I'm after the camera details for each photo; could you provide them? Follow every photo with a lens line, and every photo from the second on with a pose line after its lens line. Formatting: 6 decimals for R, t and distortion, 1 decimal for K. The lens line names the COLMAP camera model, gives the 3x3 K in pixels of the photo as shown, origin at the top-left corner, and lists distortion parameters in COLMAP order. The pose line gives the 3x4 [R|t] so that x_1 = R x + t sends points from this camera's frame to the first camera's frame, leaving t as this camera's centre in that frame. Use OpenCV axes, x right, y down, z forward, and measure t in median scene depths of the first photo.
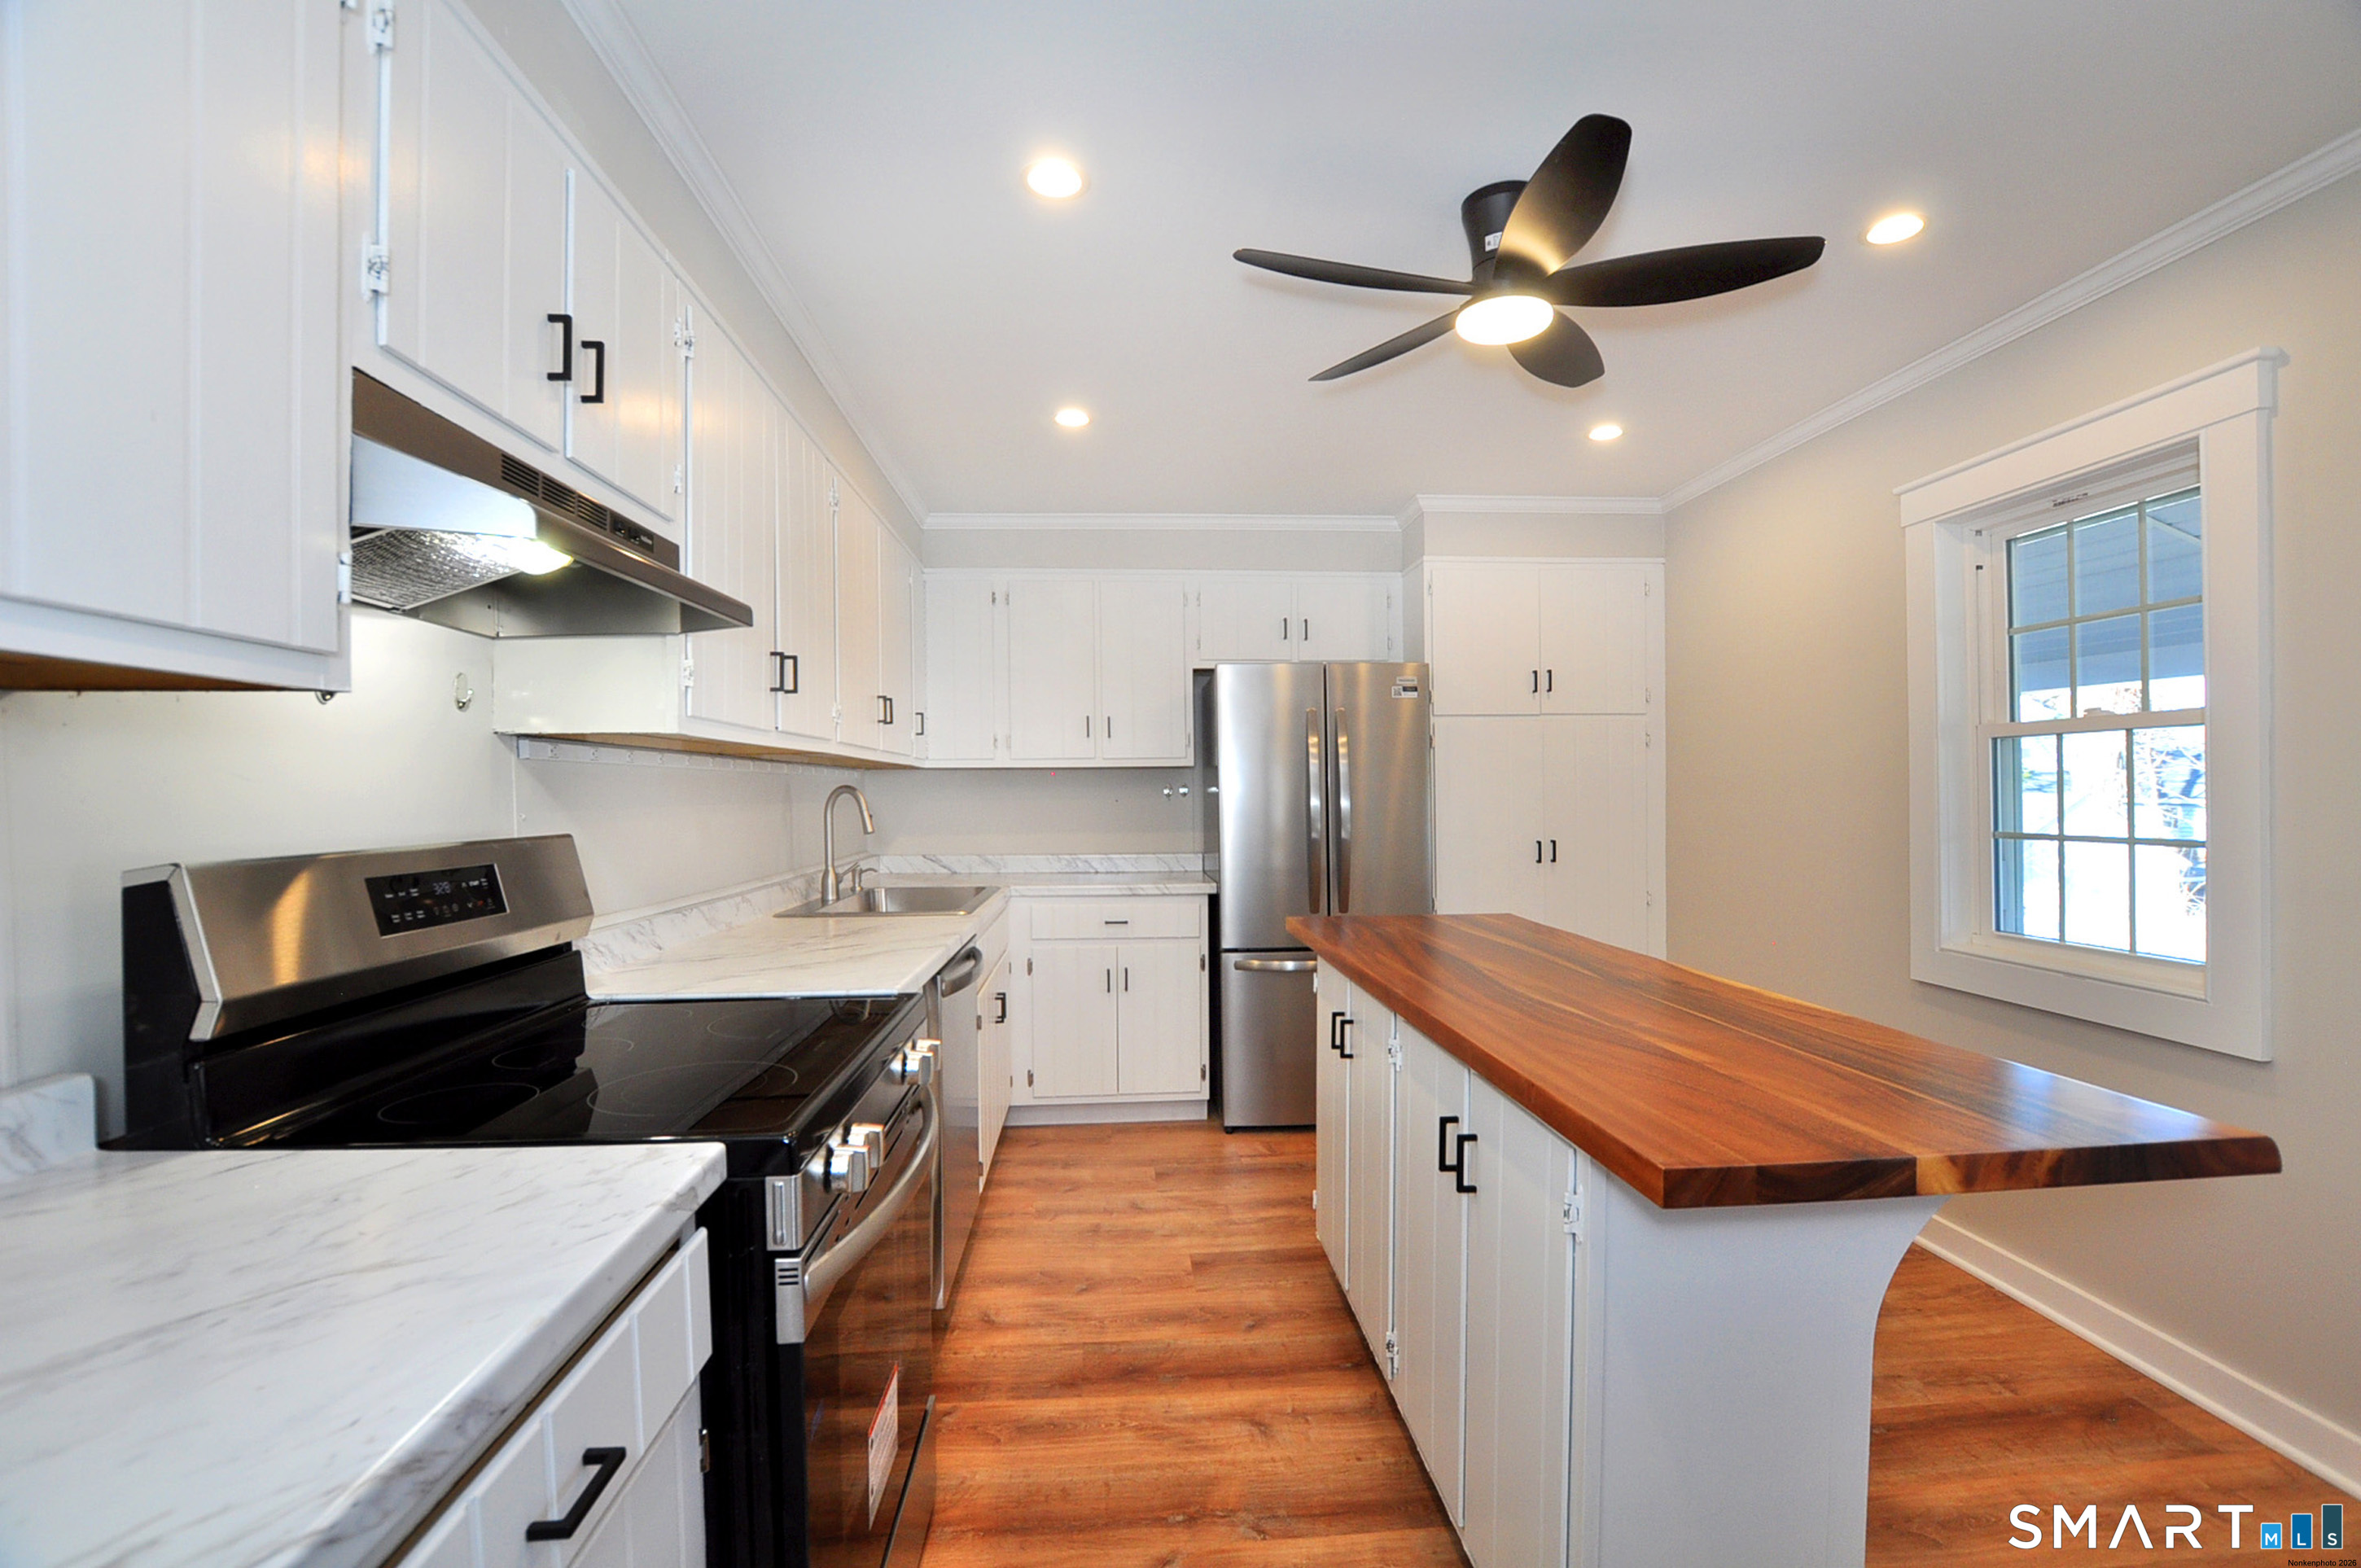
lens RADIAL K [[1061.7, 0, 1160.2], [0, 1061.7, 794.8], [0, 0, 1]] dist [-0.036420, 0.009292]
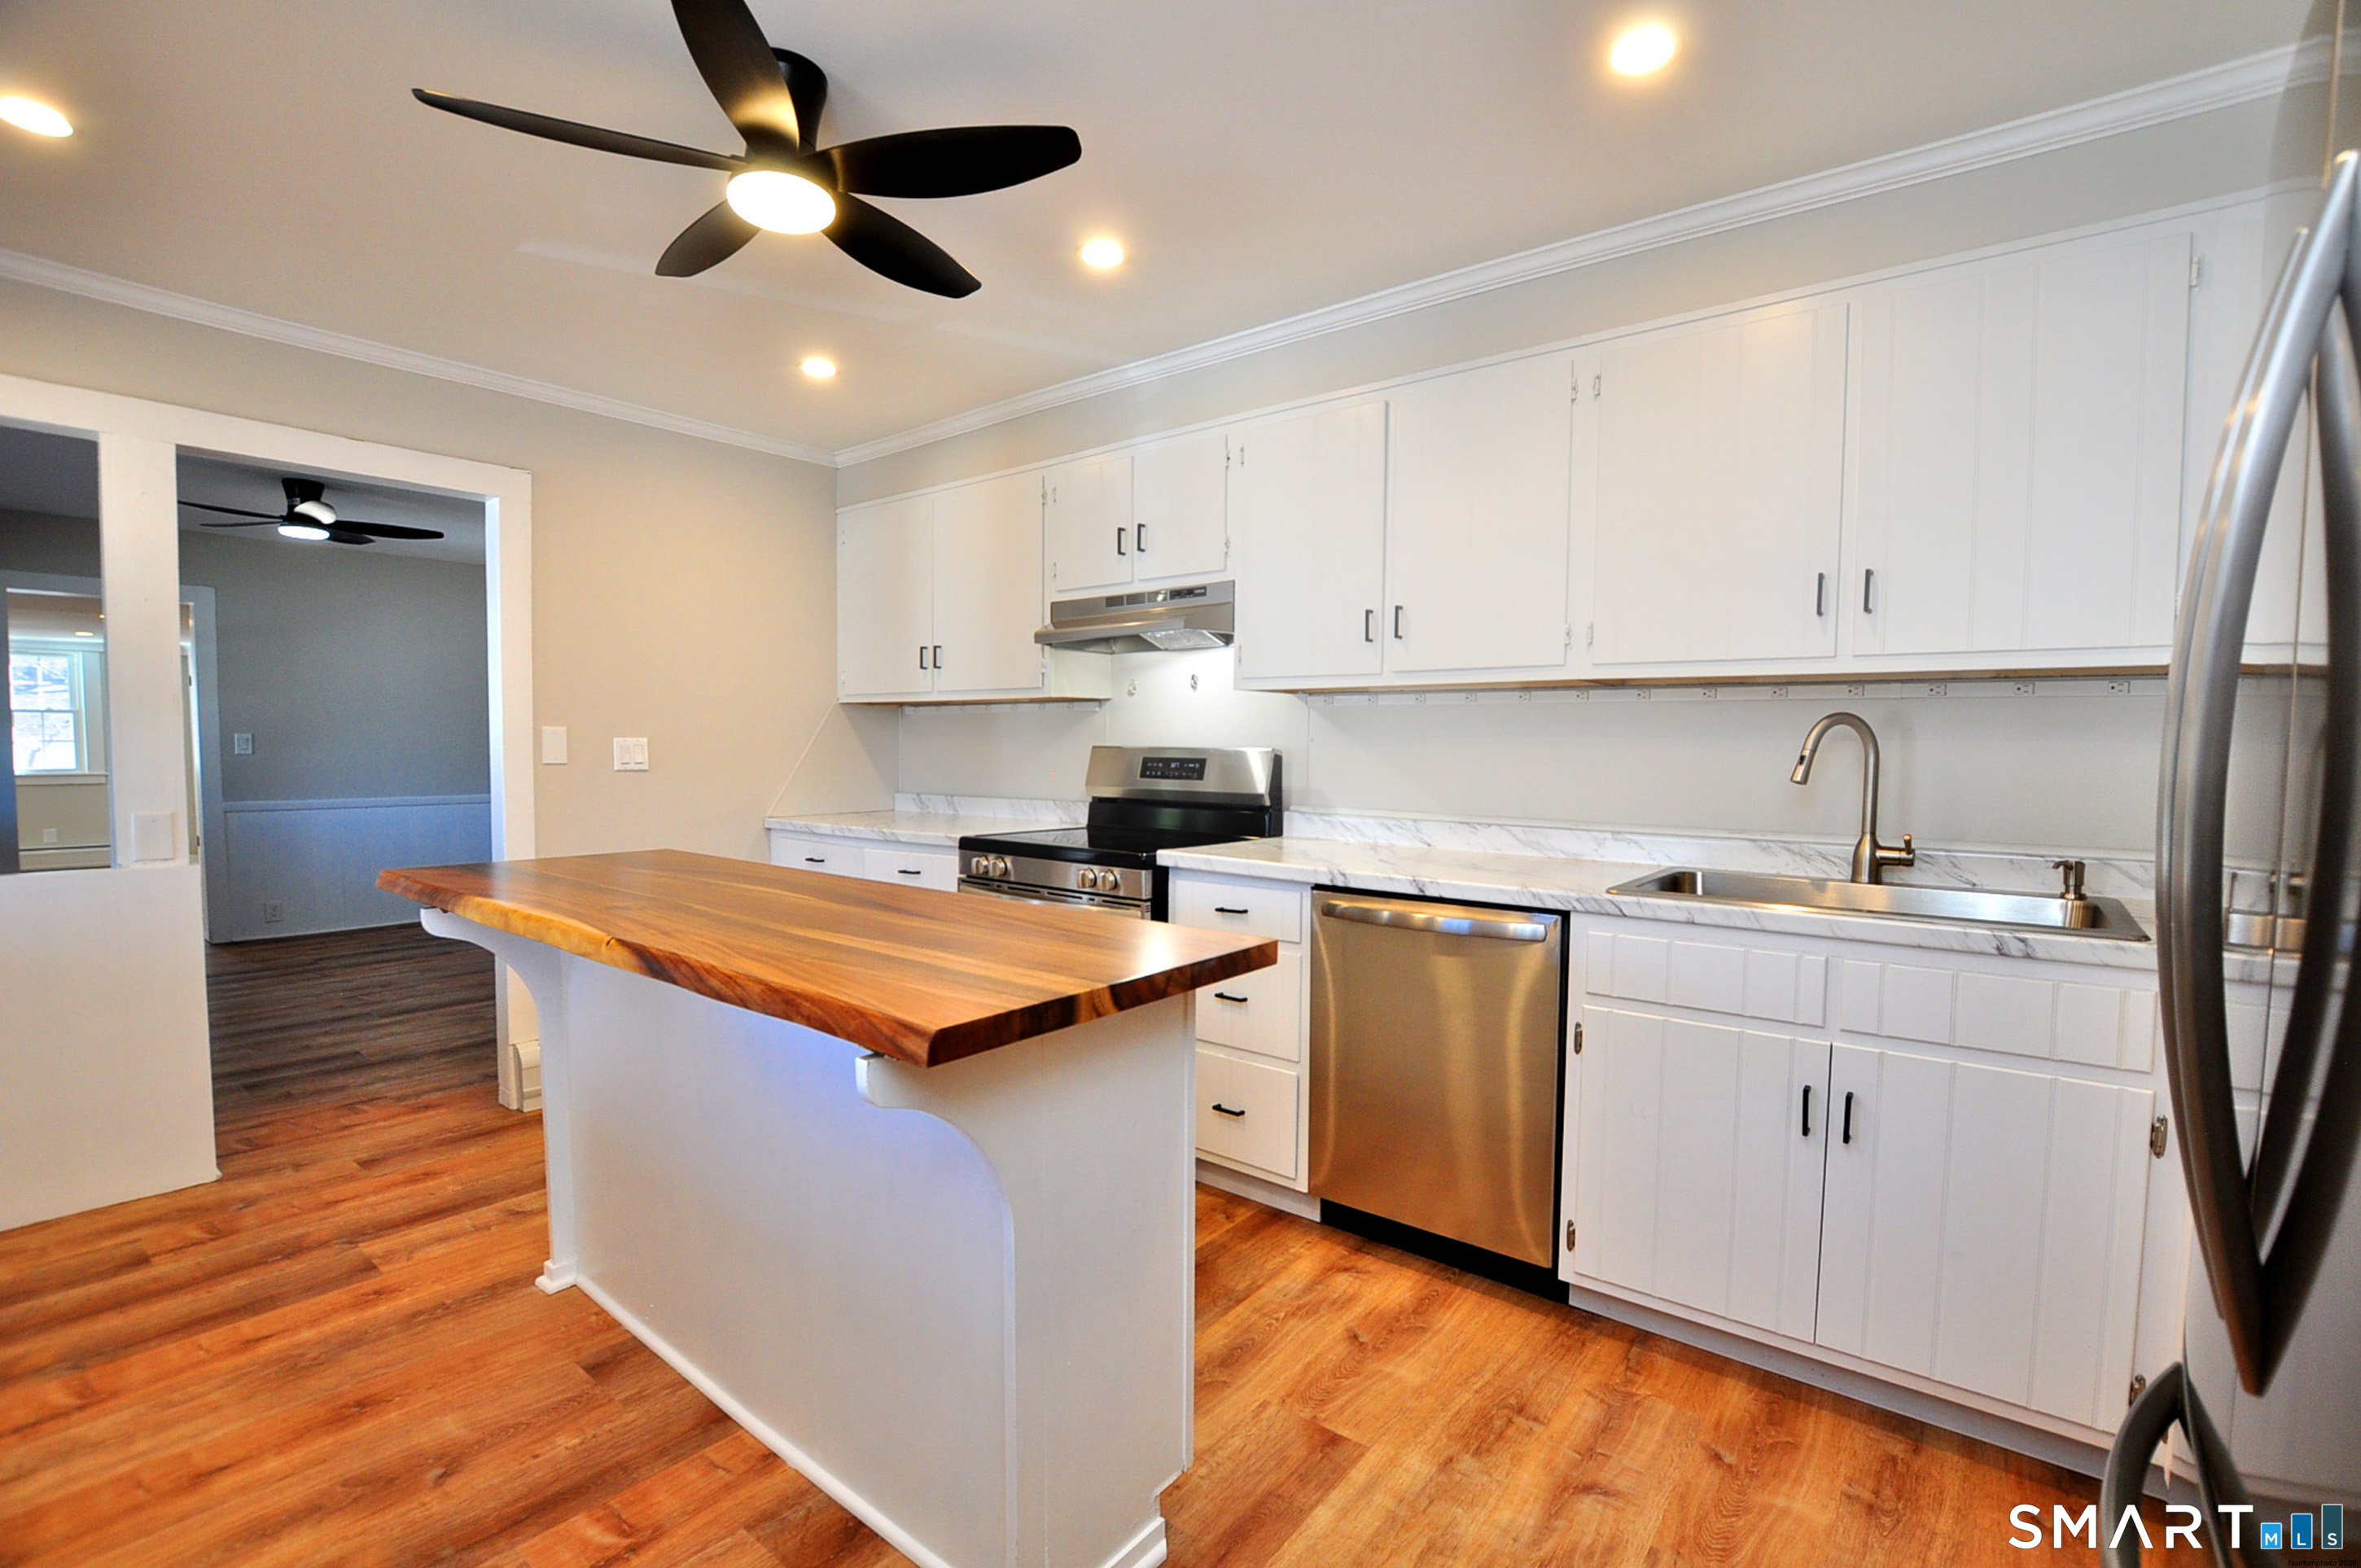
lens RADIAL K [[1019.0, 0, 1190.2], [0, 1019.0, 796.1], [0, 0, 1]] dist [-0.034961, 0.008112]
pose [[-0.659921, 0.041192, -0.750205, 0.595347], [-0.005199, 0.998222, 0.059383, 0.011018], [0.751317, 0.043089, -0.658534, 1.446868]]
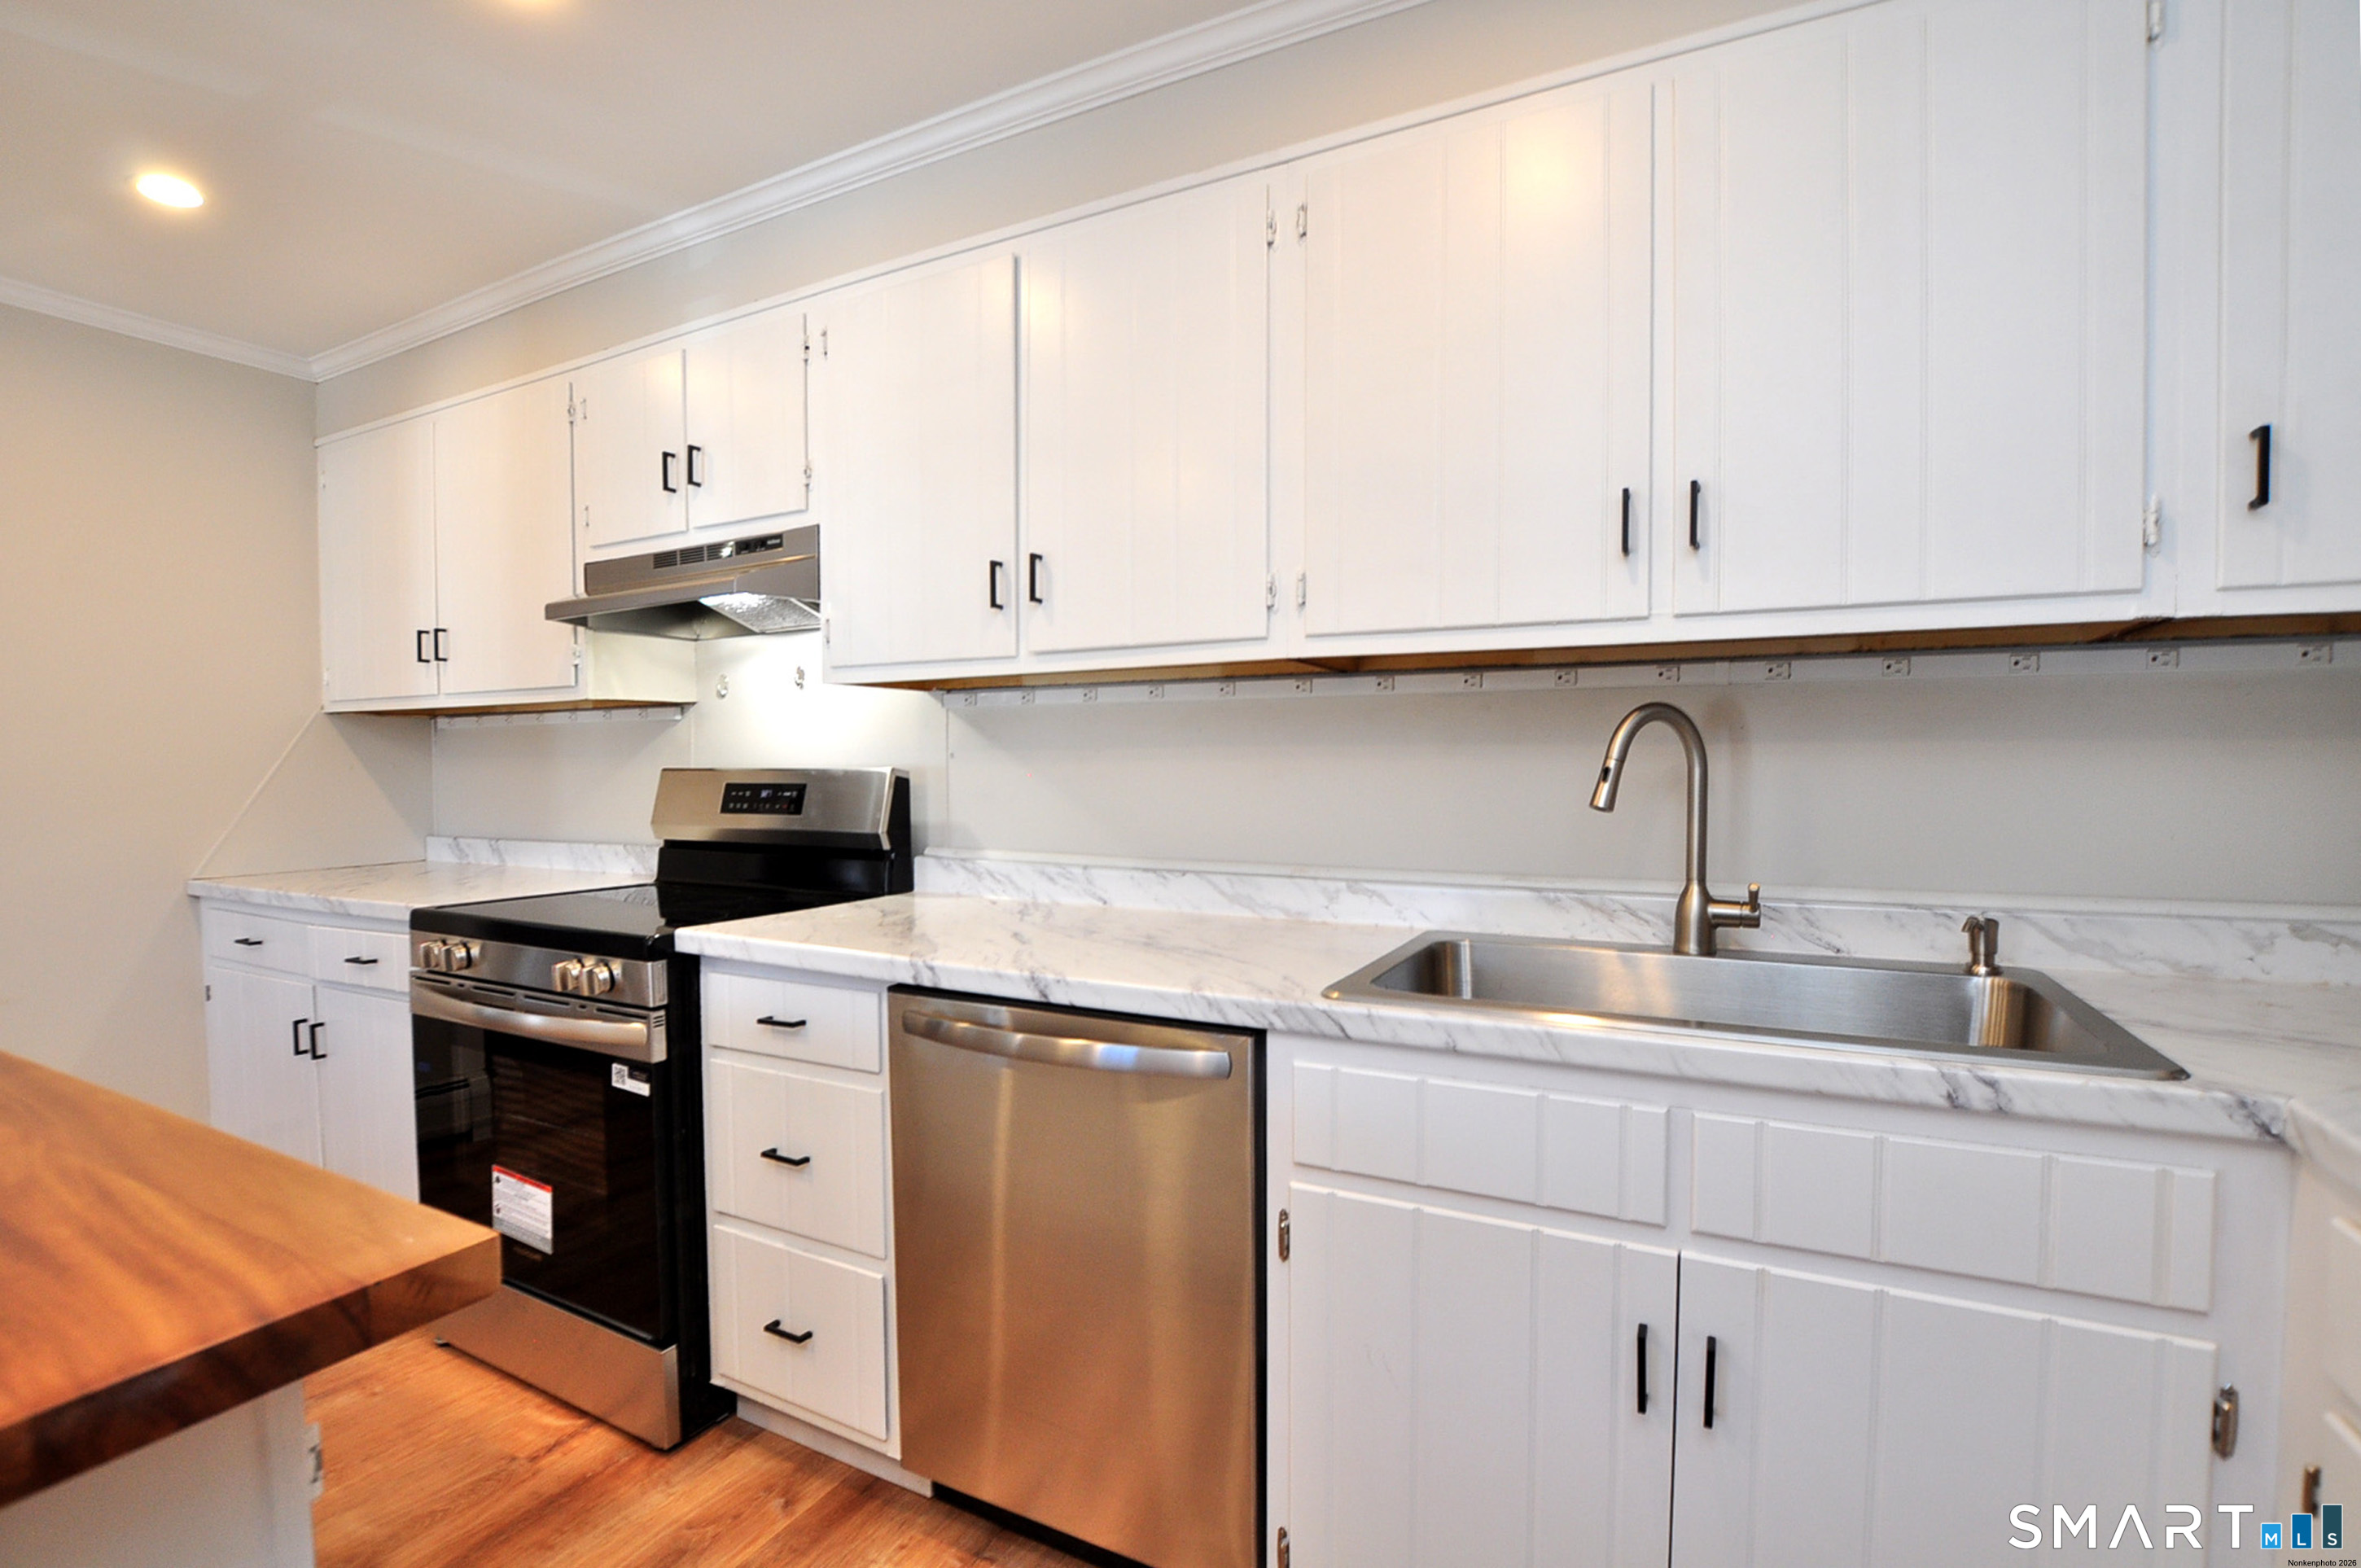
lens RADIAL K [[1061.7, 0, 1160.2], [0, 1061.7, 794.8], [0, 0, 1]] dist [-0.036420, 0.009292]
pose [[-0.511493, 0.038088, -0.858443, 0.262268], [0.007052, 0.999170, 0.040130, 0.014280], [0.859258, 0.014473, -0.511337, 1.364870]]
